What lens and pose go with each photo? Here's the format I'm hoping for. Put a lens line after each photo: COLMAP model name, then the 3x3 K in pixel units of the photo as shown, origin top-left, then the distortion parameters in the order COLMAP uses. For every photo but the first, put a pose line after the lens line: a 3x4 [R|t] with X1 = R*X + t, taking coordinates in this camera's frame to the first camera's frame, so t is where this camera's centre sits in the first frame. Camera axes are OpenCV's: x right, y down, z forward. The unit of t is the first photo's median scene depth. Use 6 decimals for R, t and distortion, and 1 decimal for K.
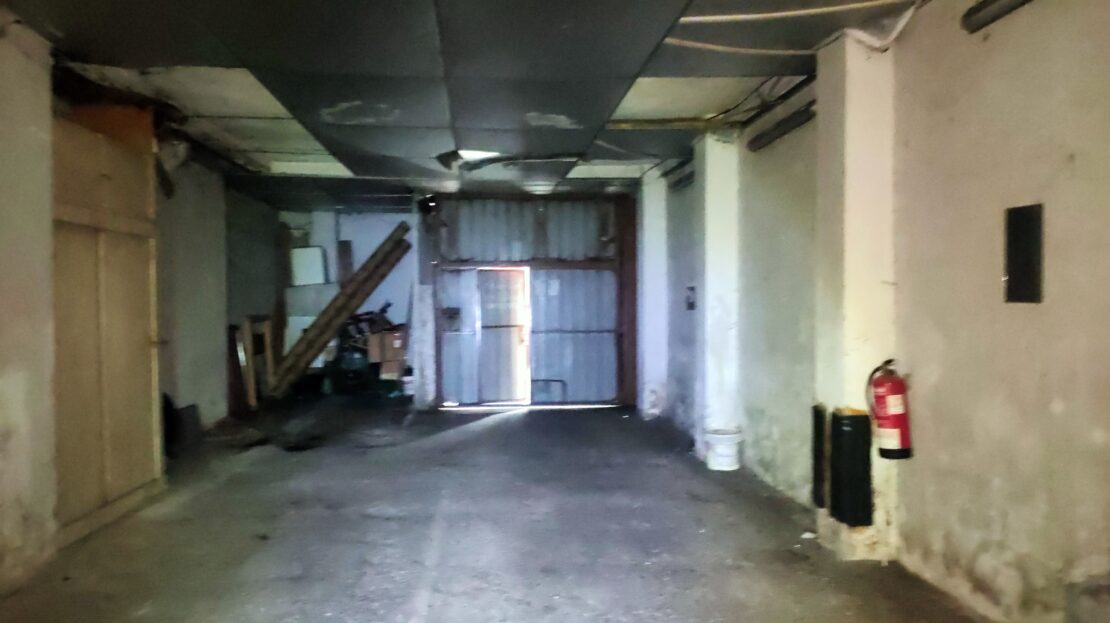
lens RADIAL K [[844.0, 0, 553.2], [0, 844.0, 313.0], [0, 0, 1]] dist [0.063074, 0.001480]
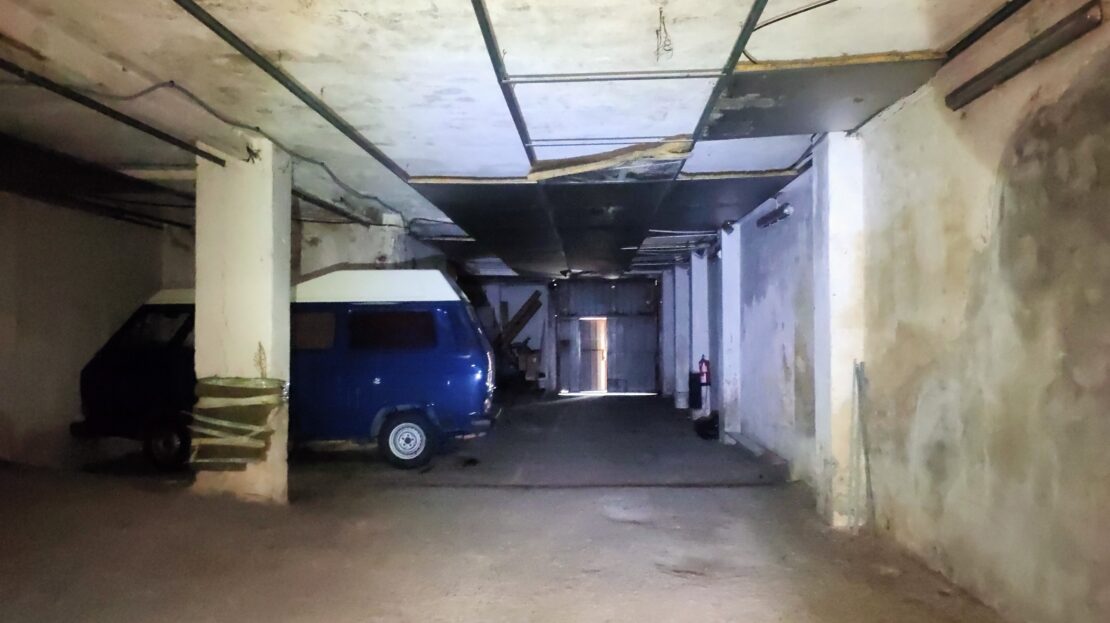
lens RADIAL K [[844.0, 0, 553.2], [0, 844.0, 313.0], [0, 0, 1]] dist [0.063074, 0.001480]
pose [[0.991986, -0.000356, -0.126347, 0.088119], [-0.004964, 0.999114, -0.041787, 0.012270], [0.126250, 0.042079, 0.991106, -0.850803]]
